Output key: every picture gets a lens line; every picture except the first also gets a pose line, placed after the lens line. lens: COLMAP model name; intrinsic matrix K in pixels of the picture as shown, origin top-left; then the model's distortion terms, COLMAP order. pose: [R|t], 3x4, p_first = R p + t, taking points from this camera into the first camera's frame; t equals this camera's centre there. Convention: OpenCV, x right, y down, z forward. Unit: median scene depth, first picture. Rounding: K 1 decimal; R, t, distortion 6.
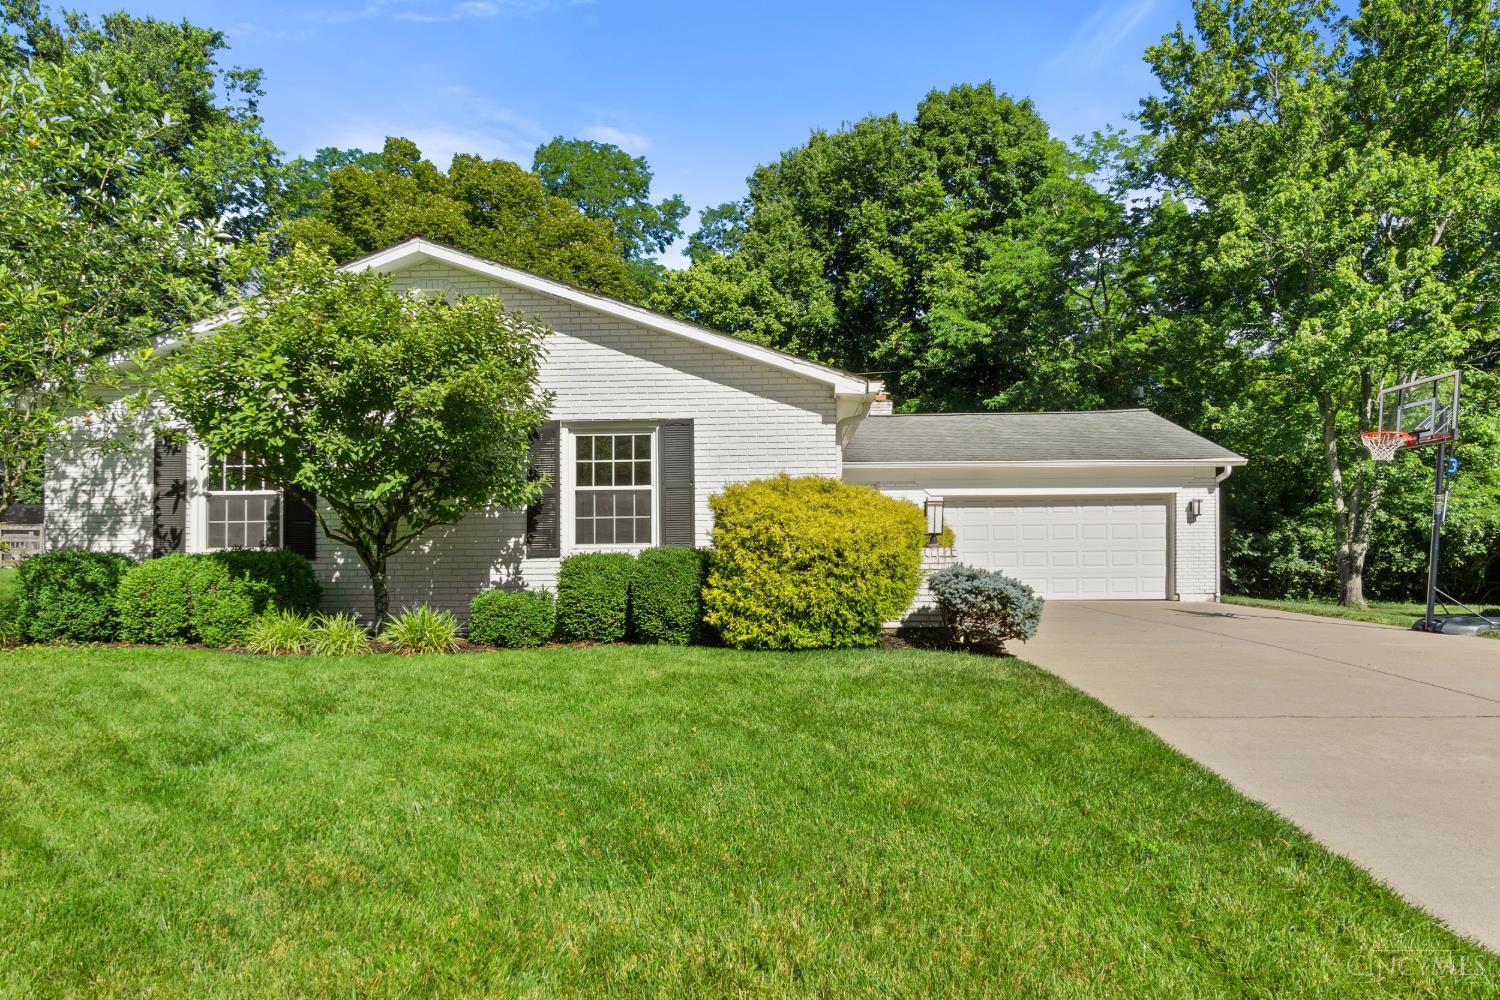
lens RADIAL K [[829.1, 0, 768.1], [0, 829.1, 569.3], [0, 0, 1]] dist [-0.004550, -0.000054]
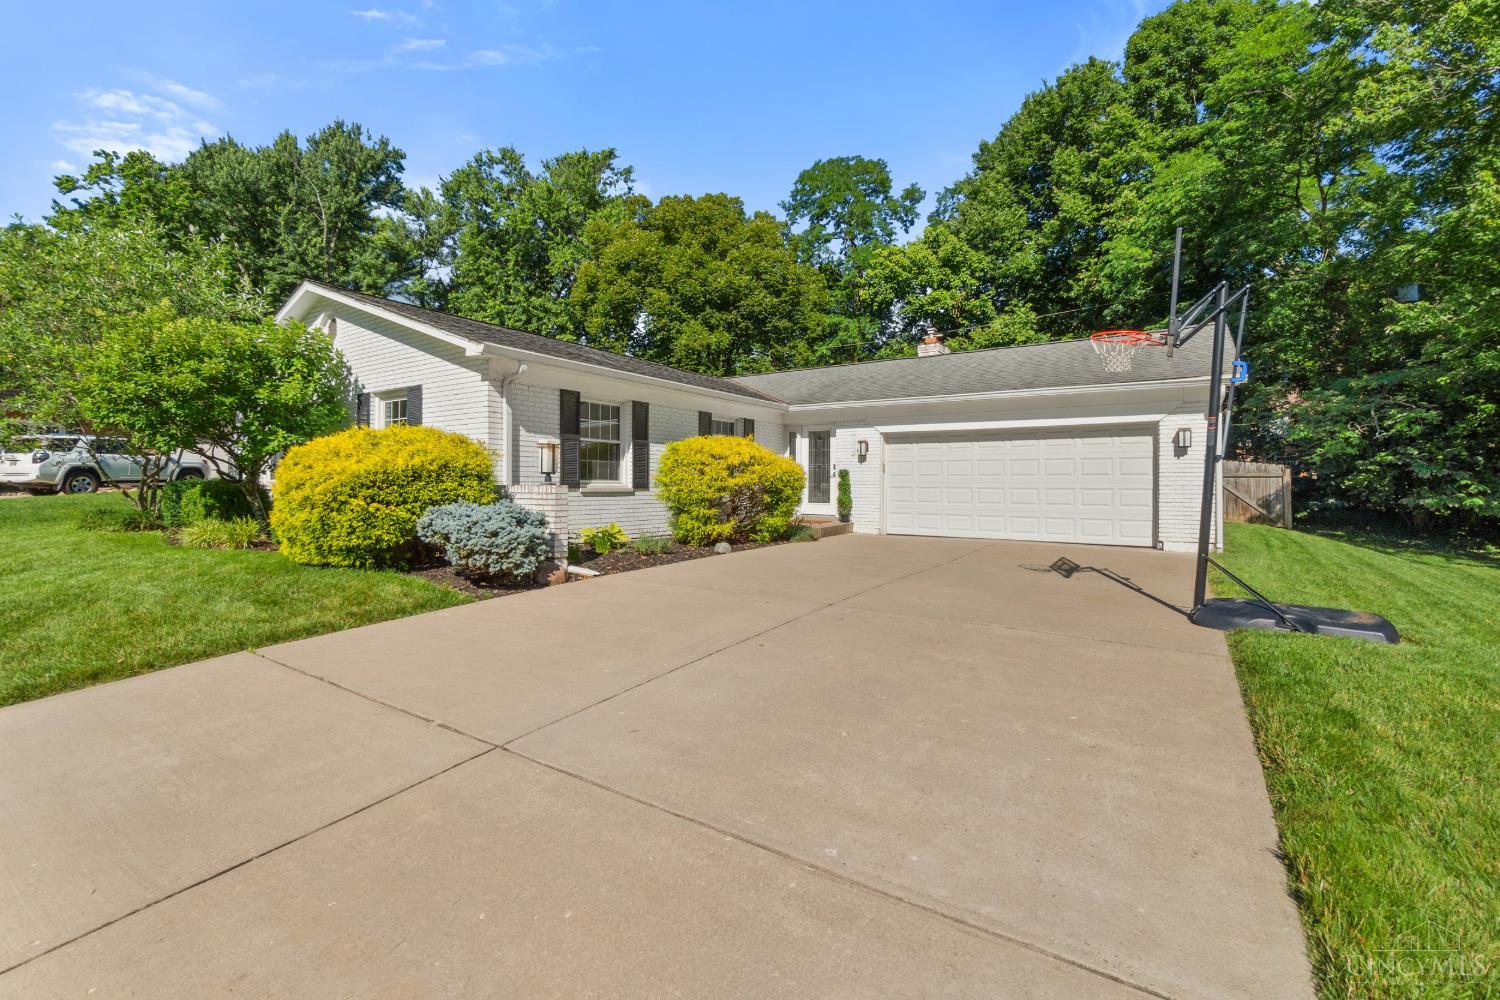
lens RADIAL K [[647.2, 0, 750.8], [0, 647.2, 488.2], [0, 0, 1]] dist [-0.001126, -0.002011]
pose [[0.846020, 0.017591, -0.532862, 0.228071], [-0.021679, 0.999764, -0.001415, -0.006702], [0.532711, 0.012750, 0.846201, 0.104609]]
